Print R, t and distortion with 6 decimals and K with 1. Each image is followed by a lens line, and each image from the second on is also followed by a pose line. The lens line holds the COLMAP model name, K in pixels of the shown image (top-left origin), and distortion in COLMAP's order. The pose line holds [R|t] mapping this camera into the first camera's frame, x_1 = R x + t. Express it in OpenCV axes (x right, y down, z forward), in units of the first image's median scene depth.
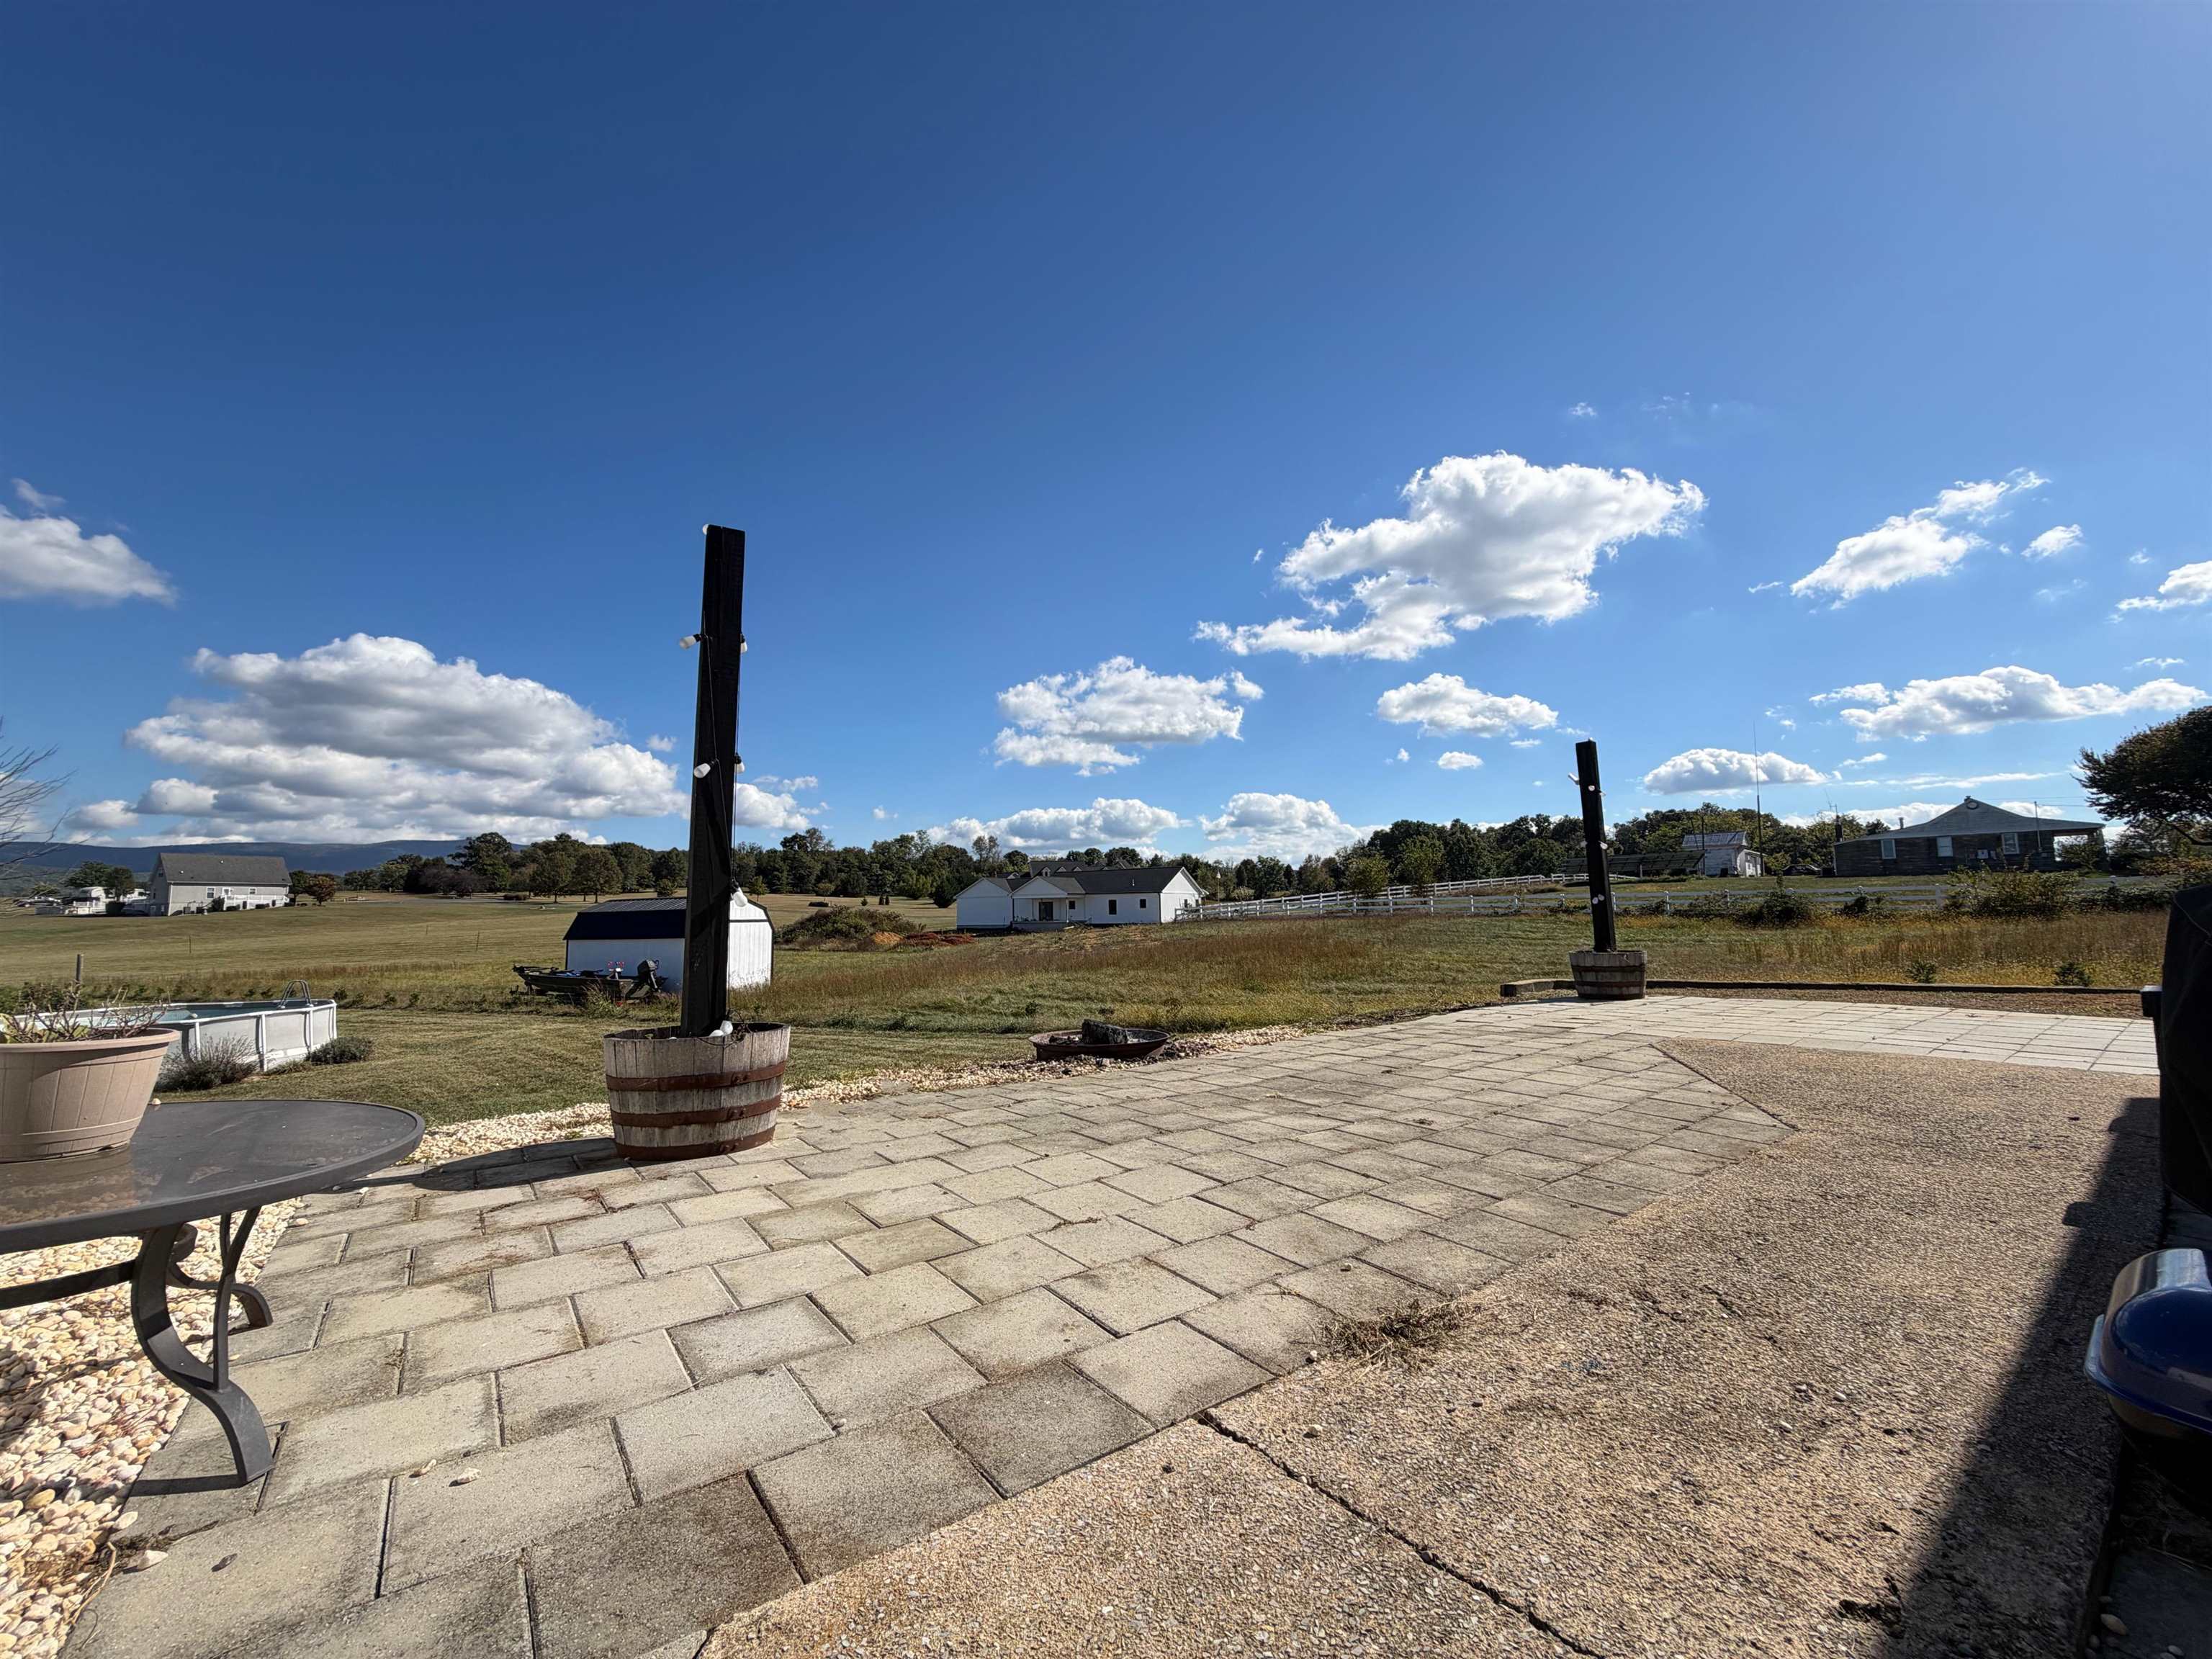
lens RADIAL K [[882.9, 0, 1098.5], [0, 882.9, 828.6], [0, 0, 1]] dist [0.001041, -0.000098]
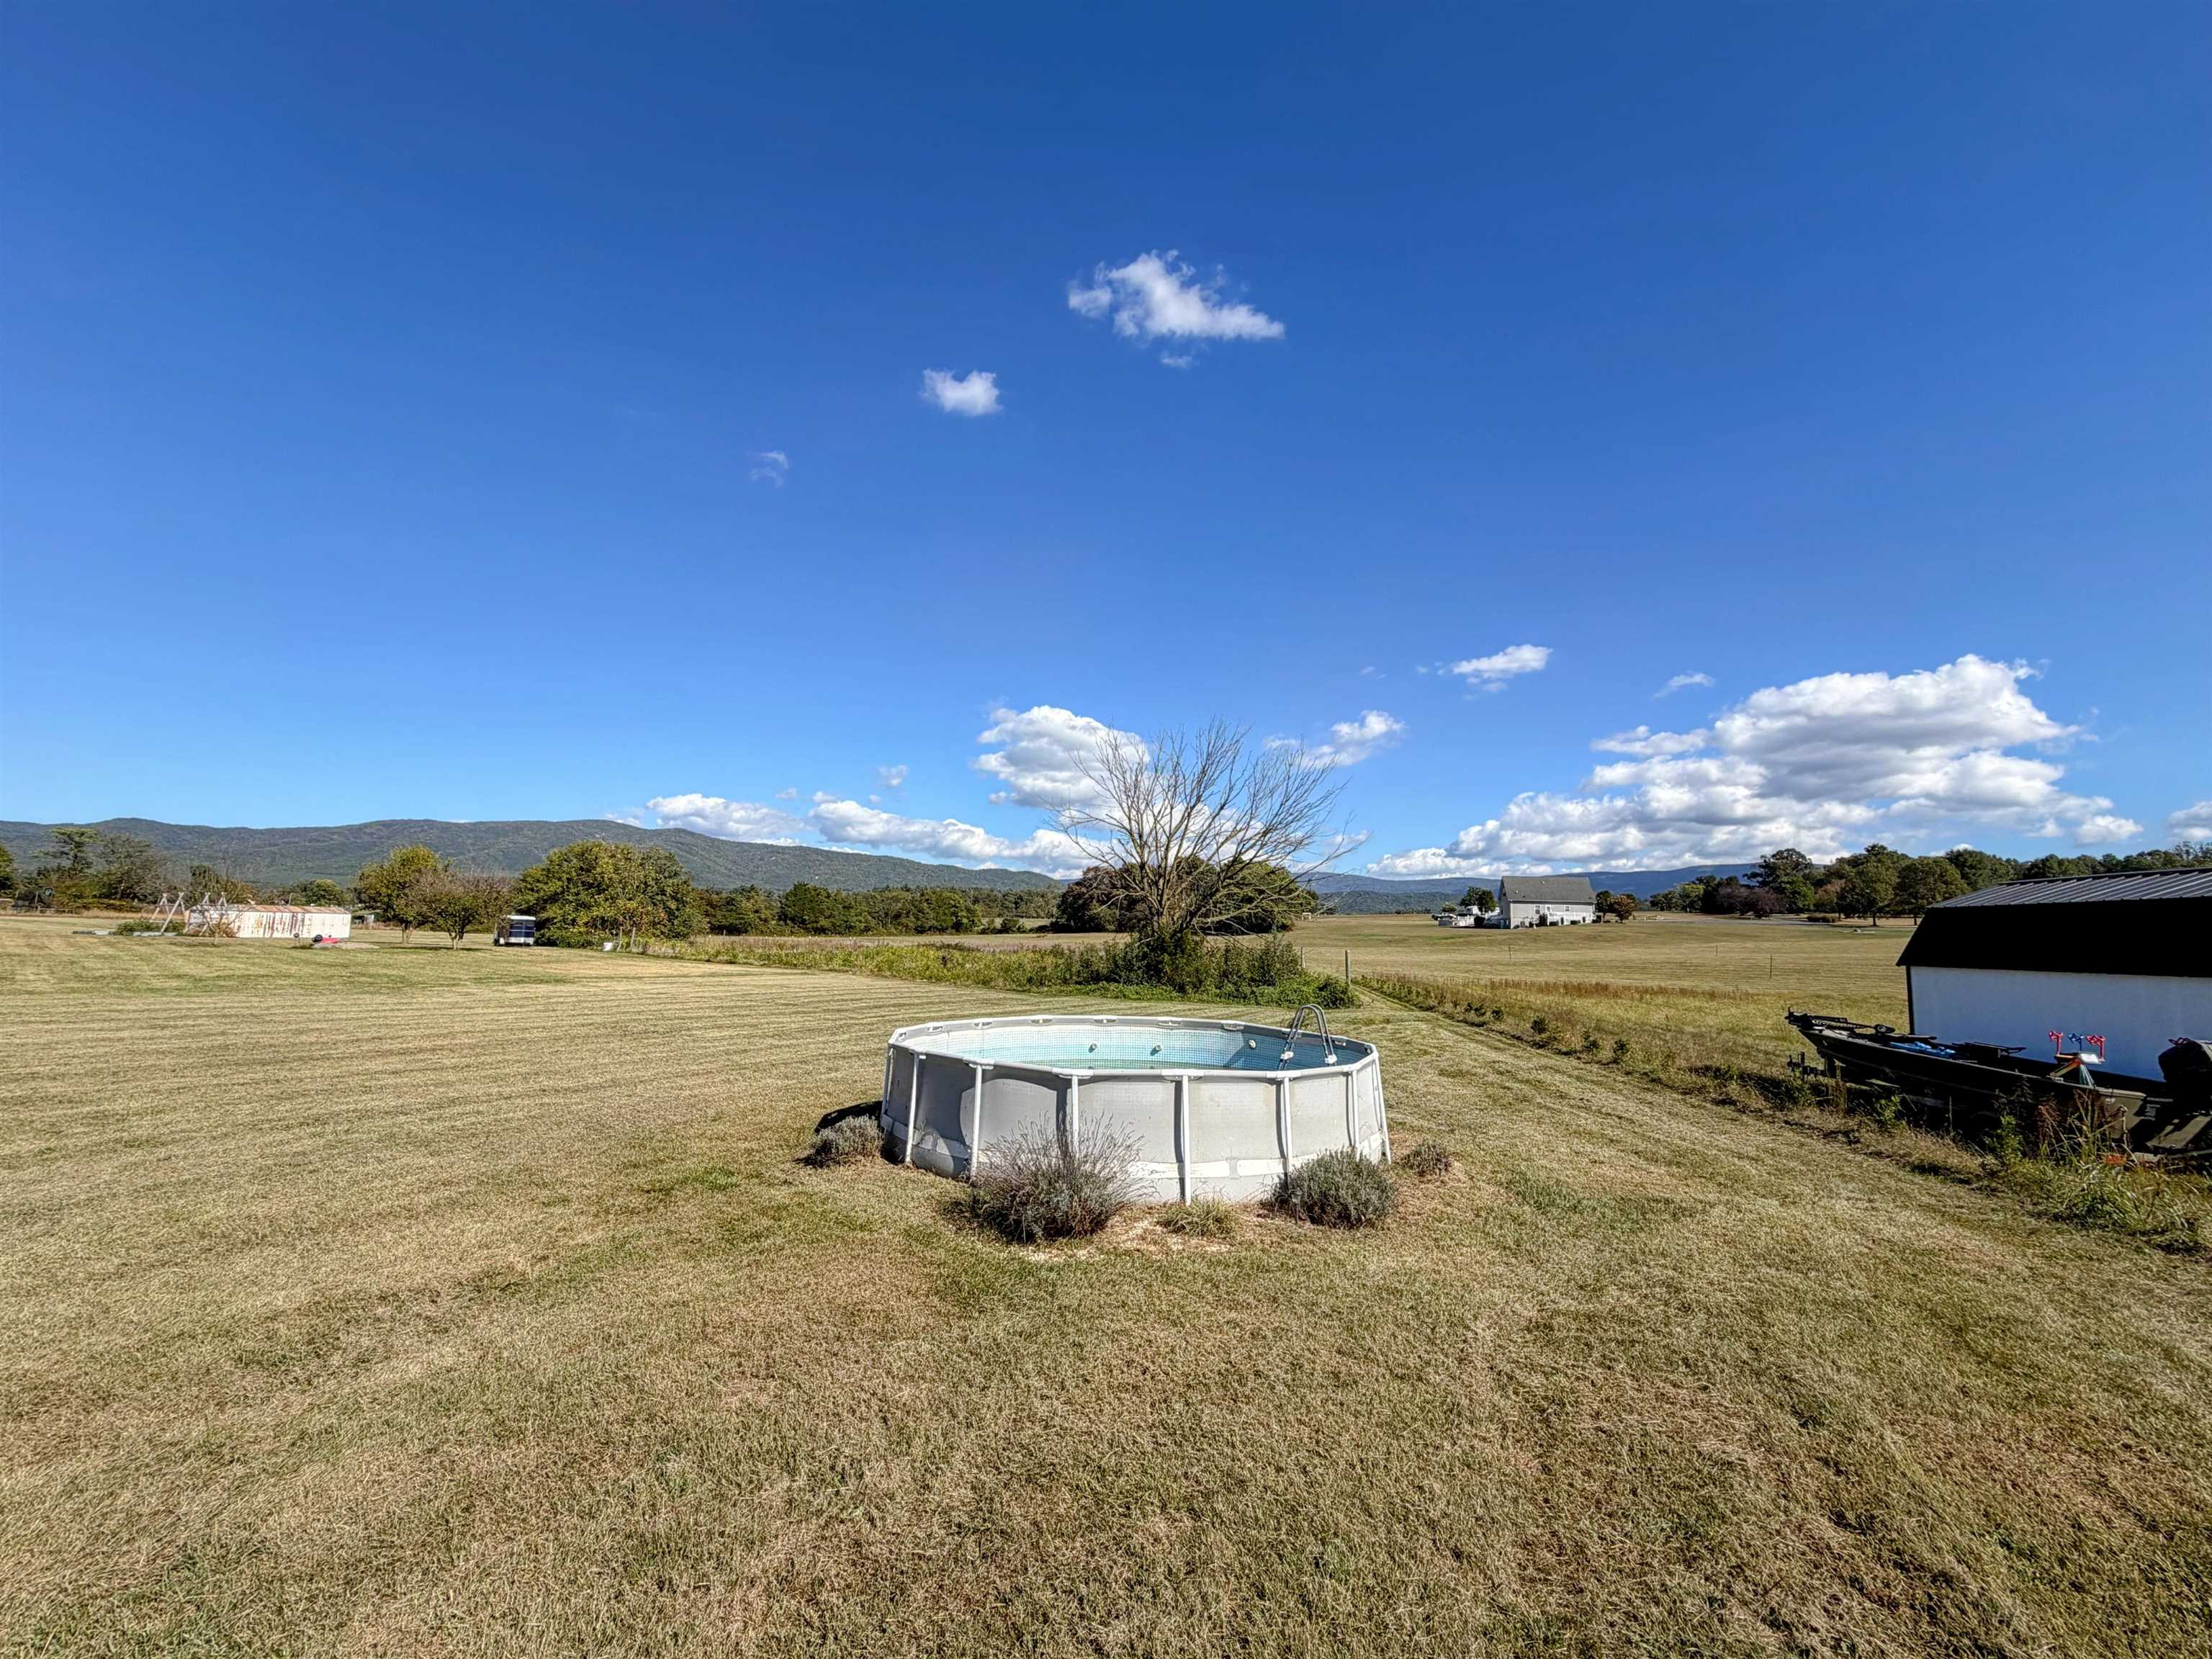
lens RADIAL K [[906.4, 0, 1106.0], [0, 906.4, 829.5], [0, 0, 1]] dist [0.002390, 0.000393]
pose [[0.315600, -0.079573, -0.945550, -0.112329], [0.057122, 0.996264, -0.064774, 0.024815], [0.947171, -0.033569, 0.318966, 0.182671]]
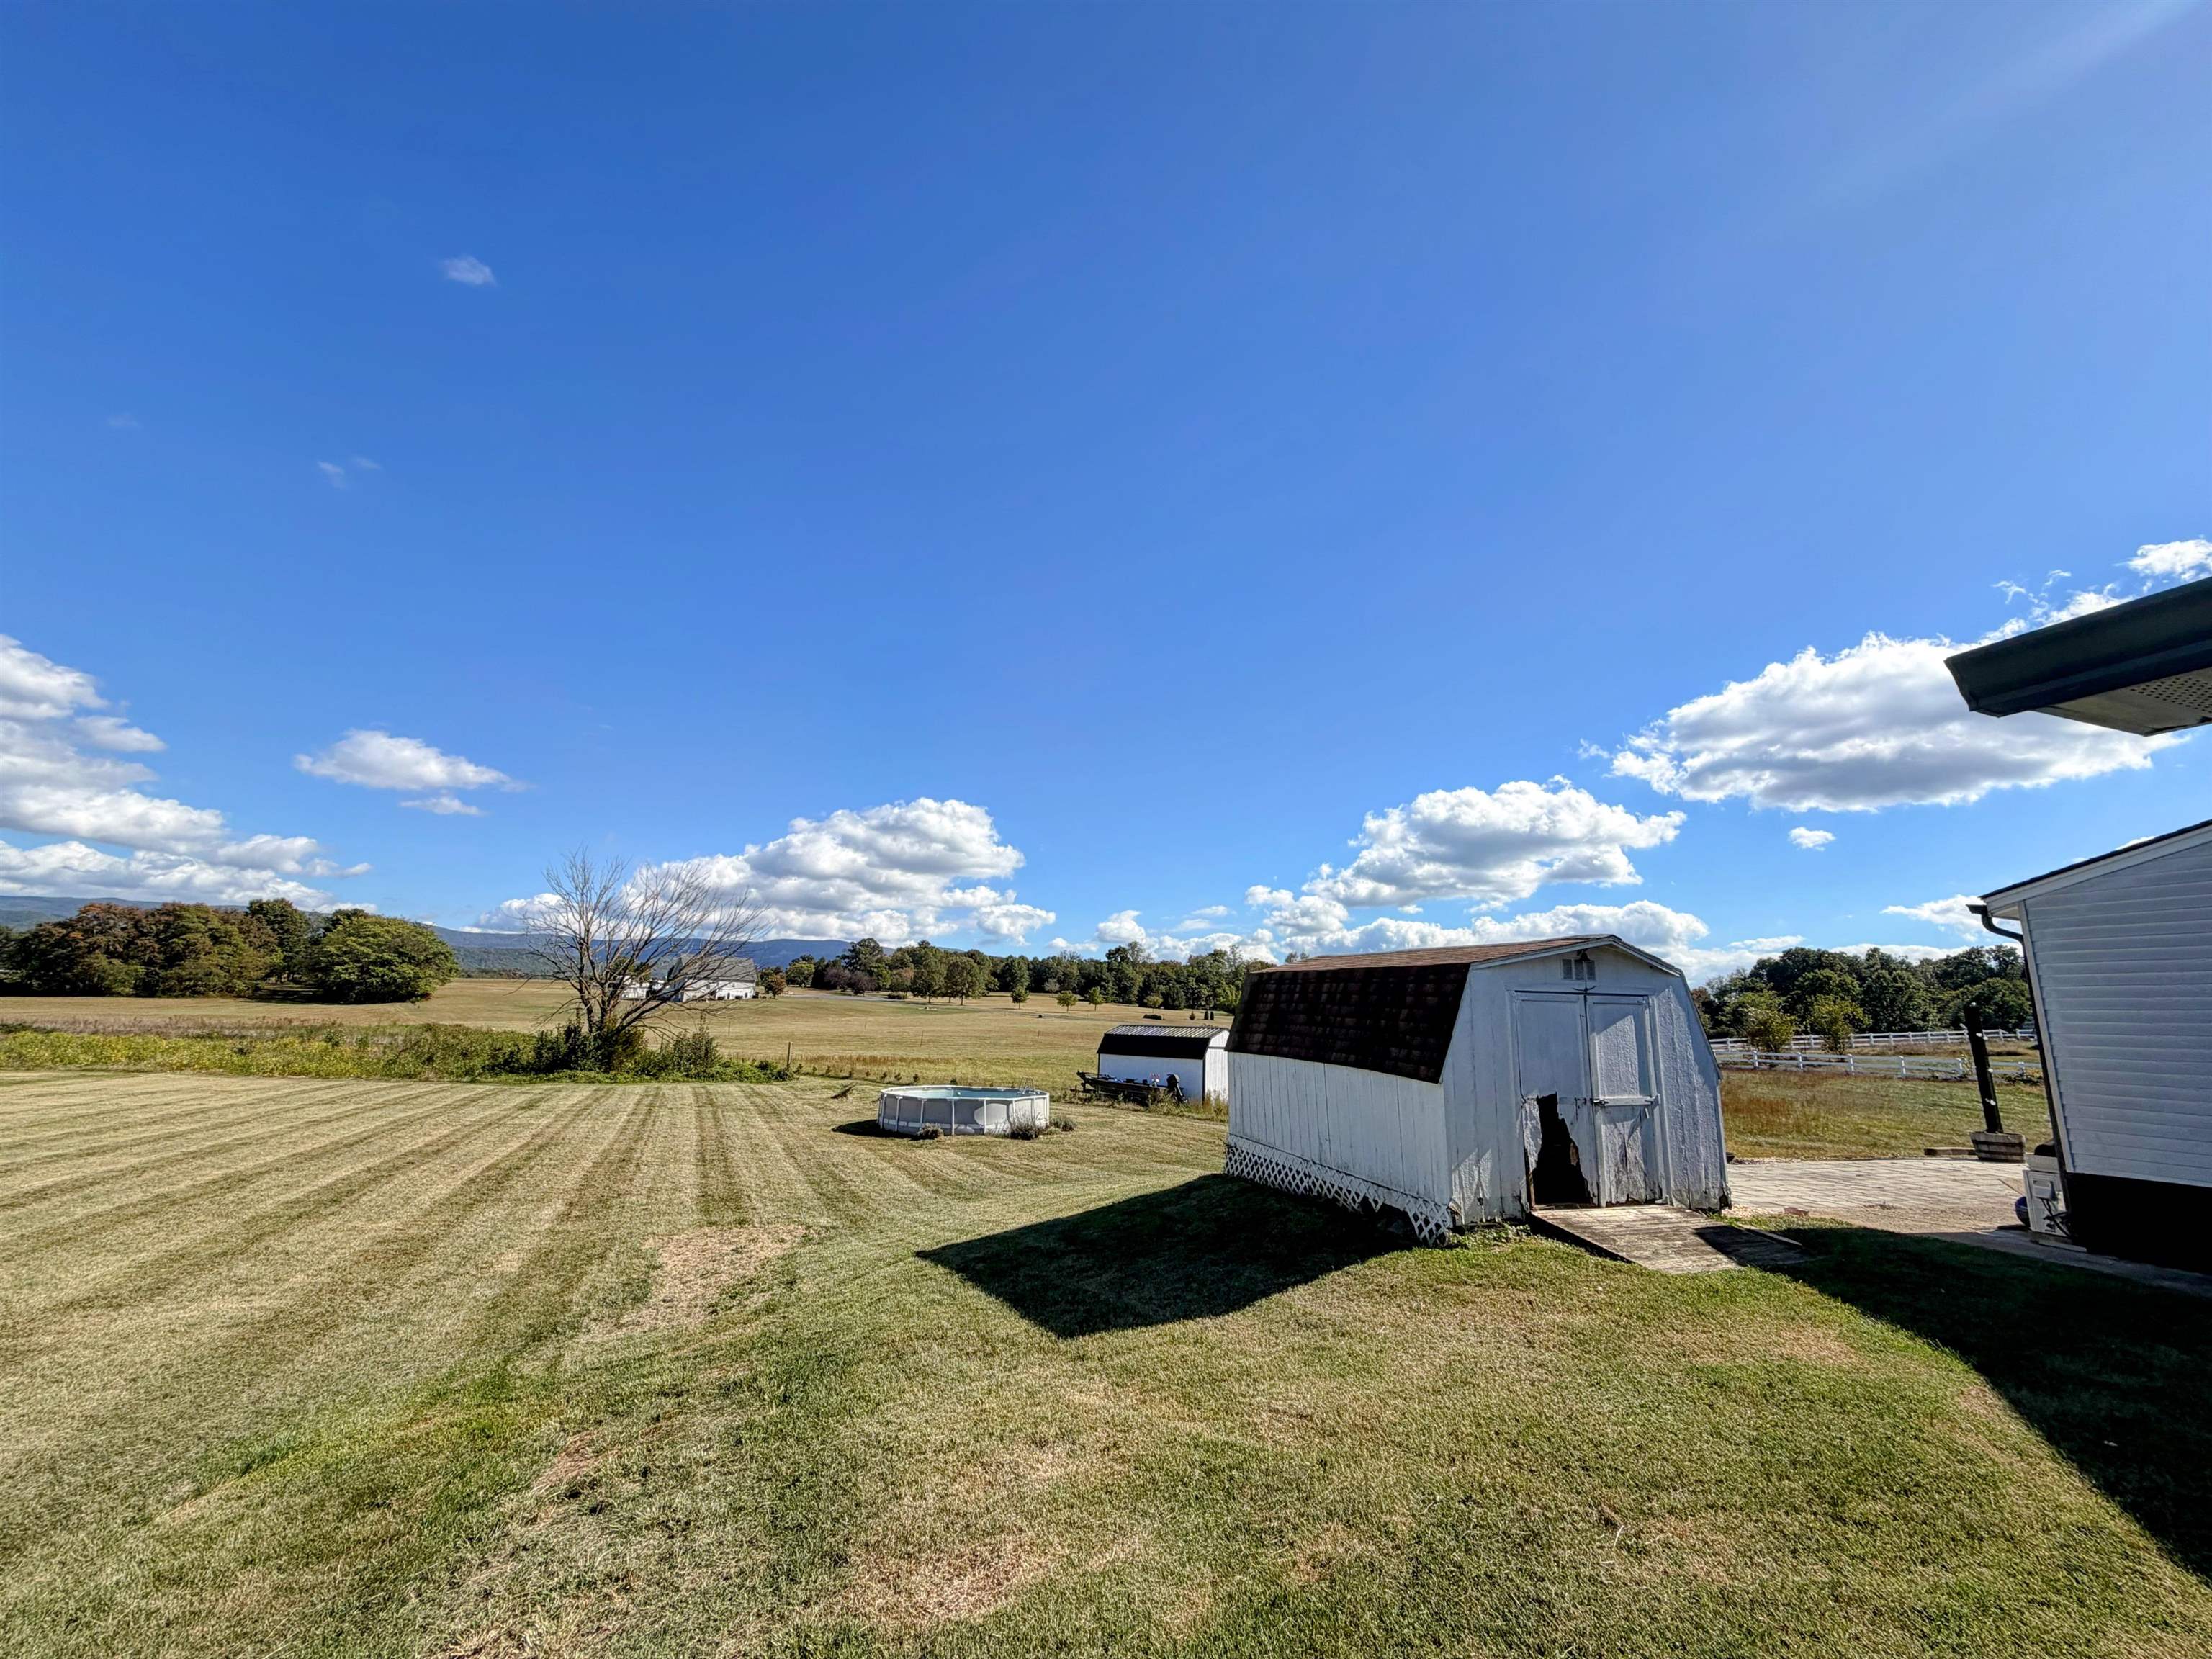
lens RADIAL K [[890.1, 0, 1105.1], [0, 890.1, 831.7], [0, 0, 1]] dist [0.000697, -0.000054]
pose [[0.948094, -0.015561, -0.317609, -0.058377], [-0.022844, 0.992888, -0.116837, -0.023111], [0.317168, 0.118028, 0.940996, -0.143693]]
